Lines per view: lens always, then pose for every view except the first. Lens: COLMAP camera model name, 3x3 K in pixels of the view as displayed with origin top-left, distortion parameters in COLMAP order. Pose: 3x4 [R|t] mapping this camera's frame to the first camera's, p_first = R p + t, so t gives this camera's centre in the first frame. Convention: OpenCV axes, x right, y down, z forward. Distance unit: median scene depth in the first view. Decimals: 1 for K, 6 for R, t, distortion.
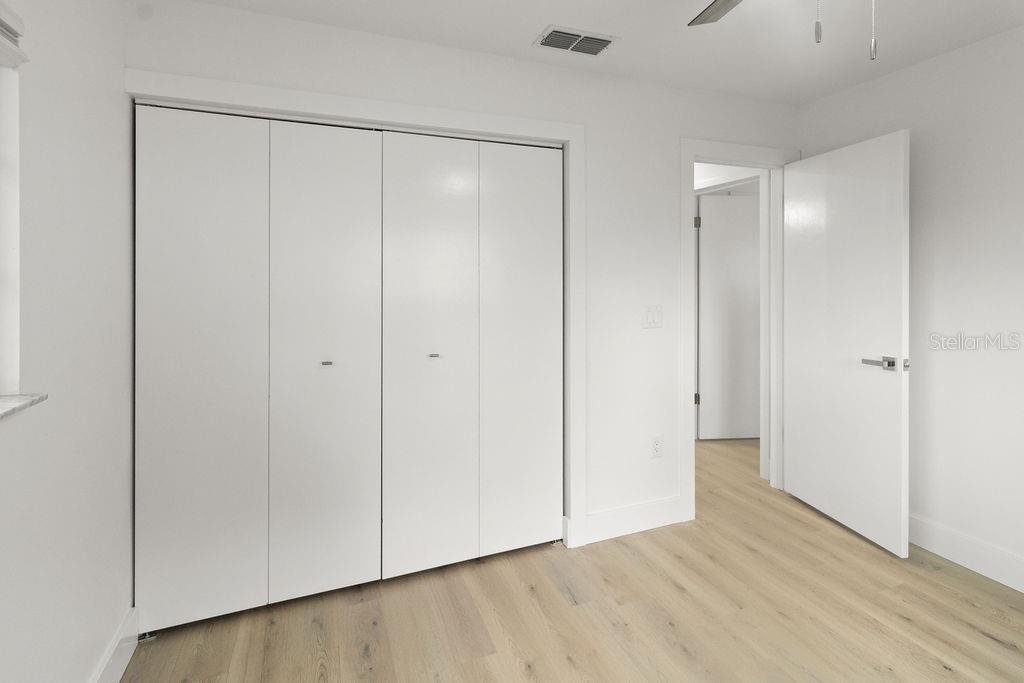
lens RADIAL K [[481.1, 0, 515.8], [0, 481.1, 332.2], [0, 0, 1]] dist [0.001469, 0.000221]
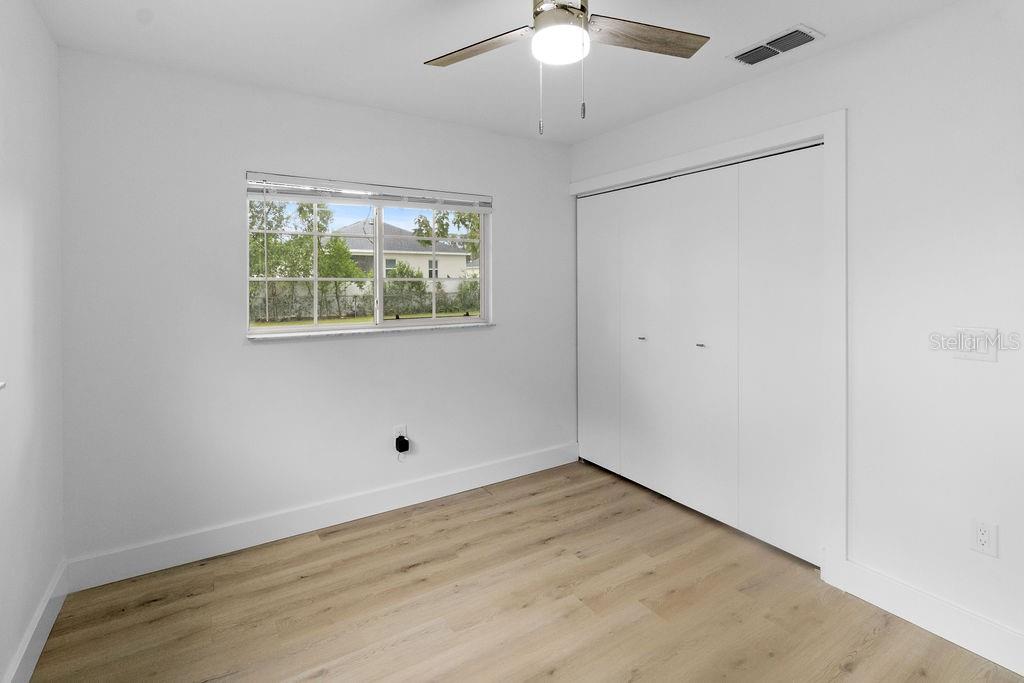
lens RADIAL K [[481.1, 0, 515.8], [0, 481.1, 332.2], [0, 0, 1]] dist [0.001469, 0.000221]
pose [[0.186459, 0.098280, -0.977535, 1.053782], [-0.110226, 0.990795, 0.078588, -0.020629], [0.976260, 0.093096, 0.195575, 0.283302]]
